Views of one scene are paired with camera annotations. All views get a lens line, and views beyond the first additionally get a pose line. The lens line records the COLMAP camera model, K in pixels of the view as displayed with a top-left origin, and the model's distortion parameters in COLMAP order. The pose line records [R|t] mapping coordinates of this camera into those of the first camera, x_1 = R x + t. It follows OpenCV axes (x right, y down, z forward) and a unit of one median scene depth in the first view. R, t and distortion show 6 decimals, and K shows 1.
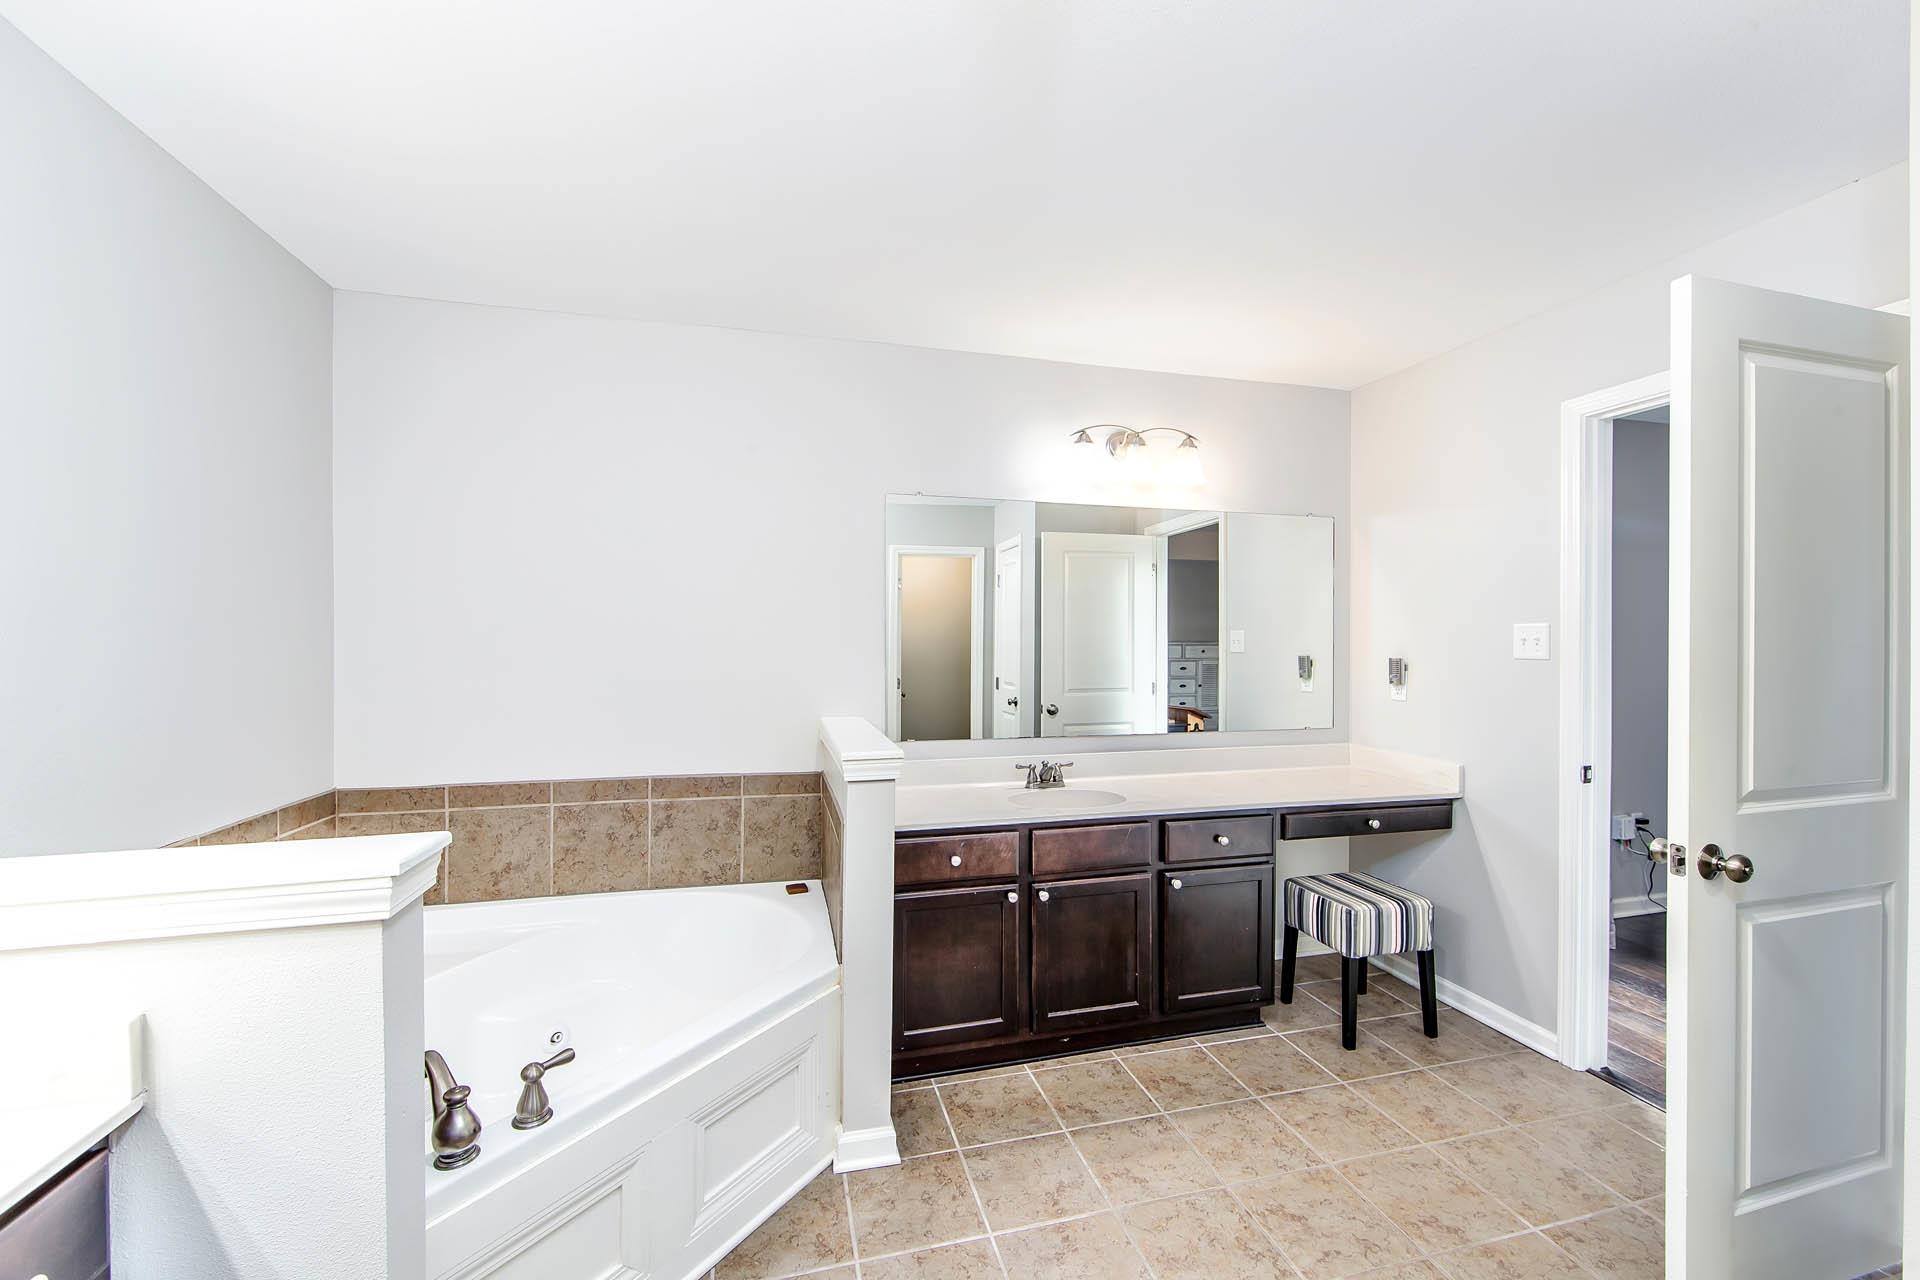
lens RADIAL K [[713.6, 0, 953.2], [0, 713.6, 650.1], [0, 0, 1]] dist [0.001049, 0.000016]
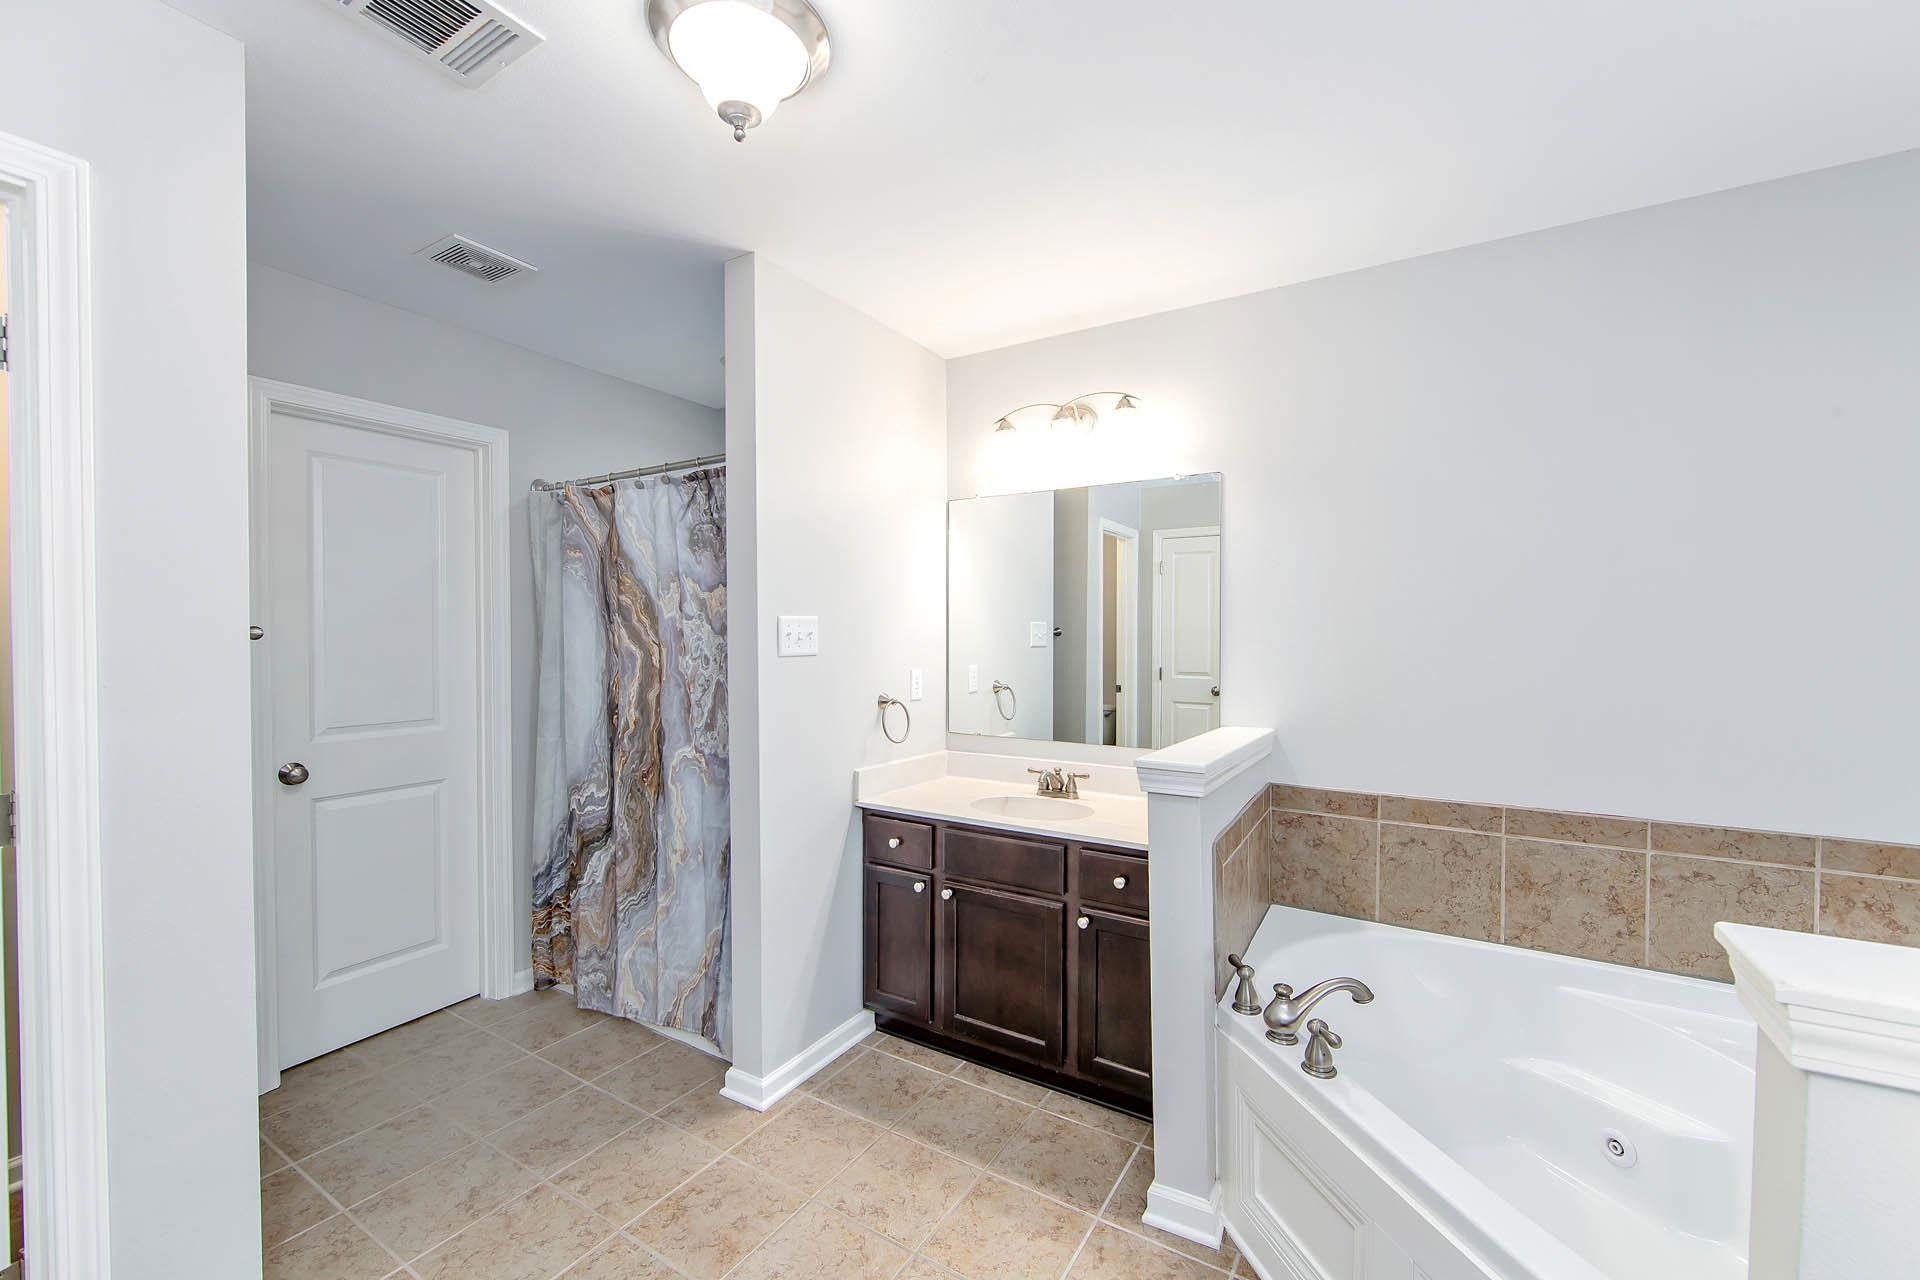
lens RADIAL K [[773.0, 0, 958.9], [0, 773.0, 634.0], [0, 0, 1]] dist [-0.000161, 0.000023]
pose [[0.713609, -0.006346, -0.700515, 0.827258], [-0.008265, 0.999813, -0.017477, 0.000009], [0.700495, 0.018262, 0.713423, 0.216397]]
